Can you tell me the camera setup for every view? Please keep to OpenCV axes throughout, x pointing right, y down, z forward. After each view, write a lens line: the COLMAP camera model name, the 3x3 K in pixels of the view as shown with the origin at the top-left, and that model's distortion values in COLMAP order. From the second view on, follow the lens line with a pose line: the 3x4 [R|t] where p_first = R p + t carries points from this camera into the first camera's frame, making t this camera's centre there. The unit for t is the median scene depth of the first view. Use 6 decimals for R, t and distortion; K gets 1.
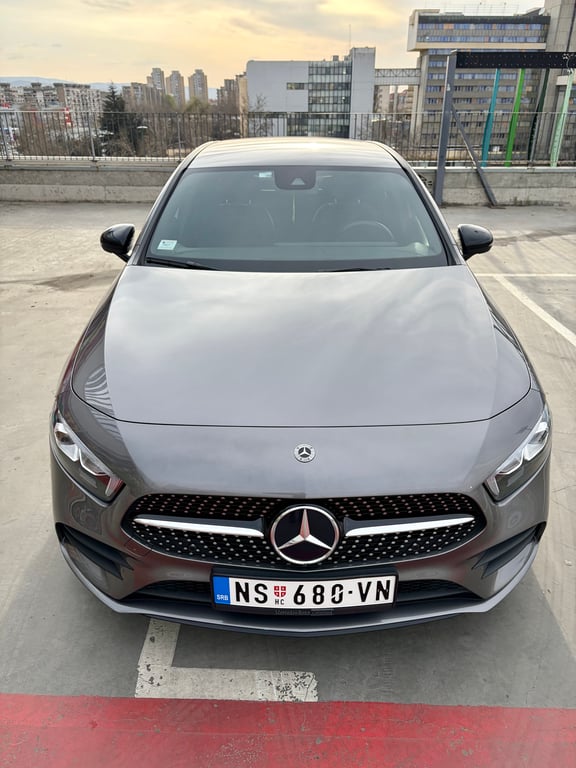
lens RADIAL K [[581.7, 0, 289.5], [0, 581.7, 391.4], [0, 0, 1]] dist [0.045888, -0.047655]
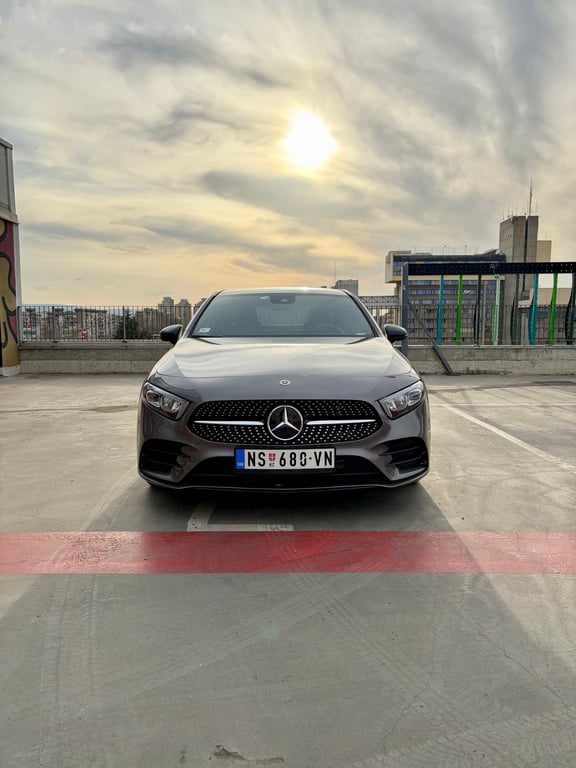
lens RADIAL K [[581.7, 0, 285.9], [0, 581.7, 383.6], [0, 0, 1]] dist [0.045888, -0.047655]
pose [[0.999990, -0.003410, 0.002843, 0.006489], [0.004186, 0.937513, -0.347926, 0.217909], [-0.001478, 0.347934, 0.937518, -0.228129]]
